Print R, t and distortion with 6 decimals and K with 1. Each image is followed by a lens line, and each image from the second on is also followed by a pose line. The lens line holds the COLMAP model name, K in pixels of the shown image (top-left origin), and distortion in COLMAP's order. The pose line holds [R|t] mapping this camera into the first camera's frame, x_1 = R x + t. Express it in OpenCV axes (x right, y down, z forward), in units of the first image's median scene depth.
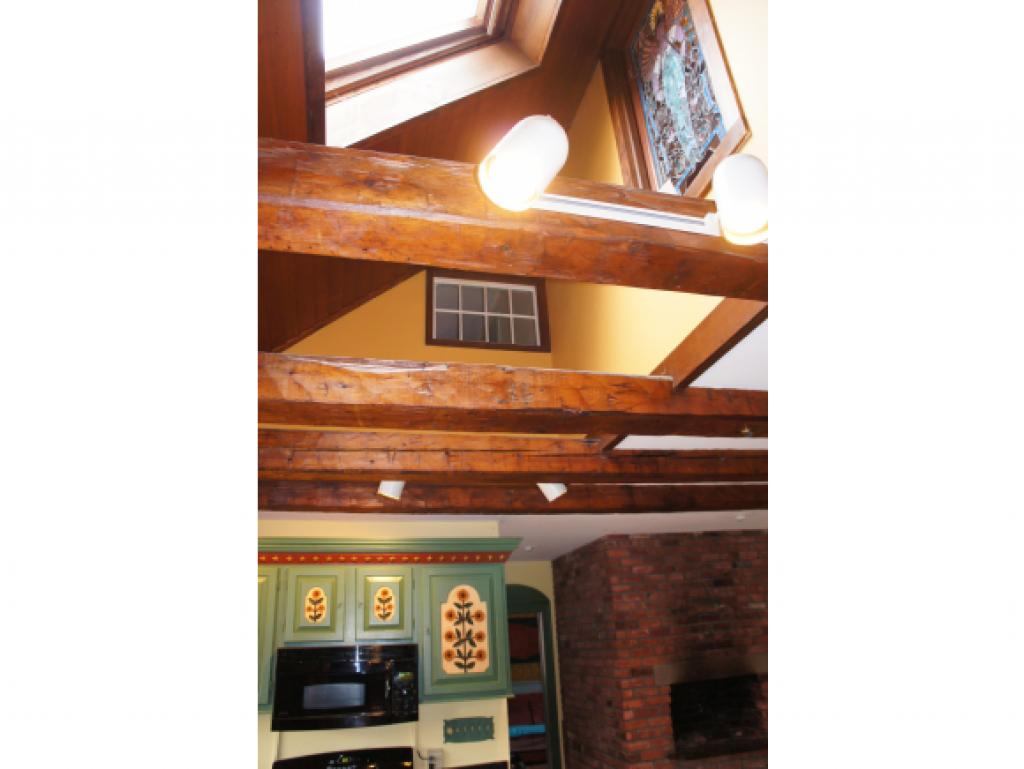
lens RADIAL K [[829.4, 0, 512.0], [0, 829.4, 384.5], [0, 0, 1]] dist [-0.146037, 0.012375]
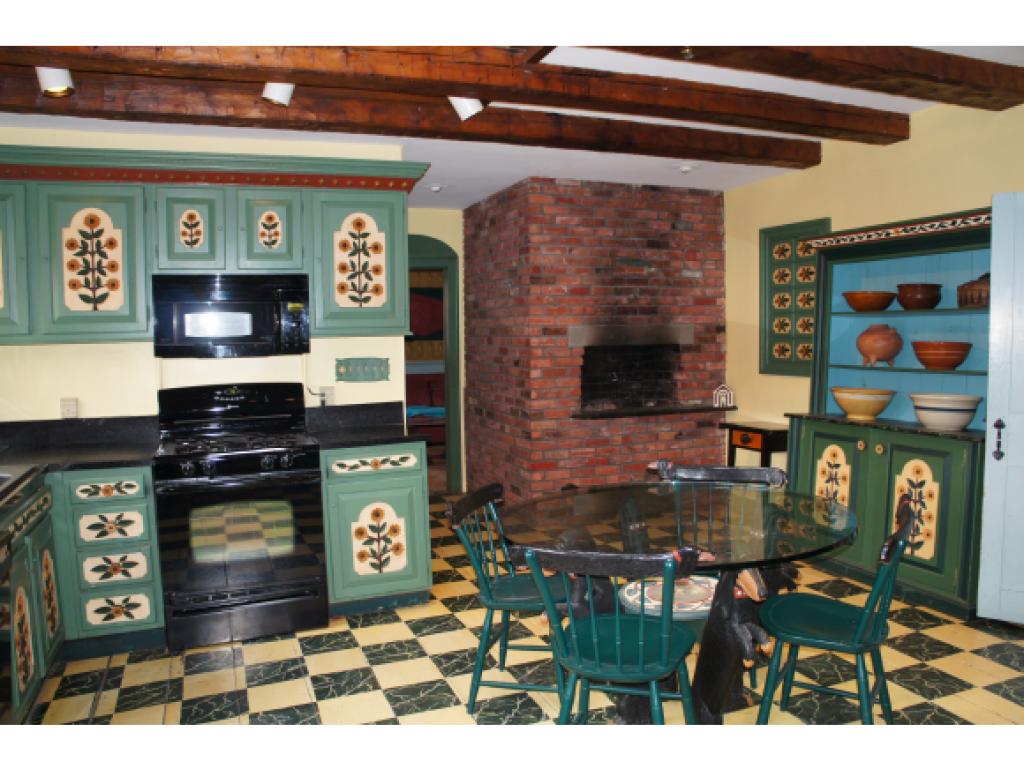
lens RADIAL K [[829.4, 0, 512.0], [0, 829.4, 384.5], [0, 0, 1]] dist [-0.146037, 0.012375]
pose [[0.991502, 0.033868, 0.125606, -0.001561], [-0.088120, 0.885126, 0.456931, -0.012478], [-0.095702, -0.464117, 0.880589, 0.159059]]
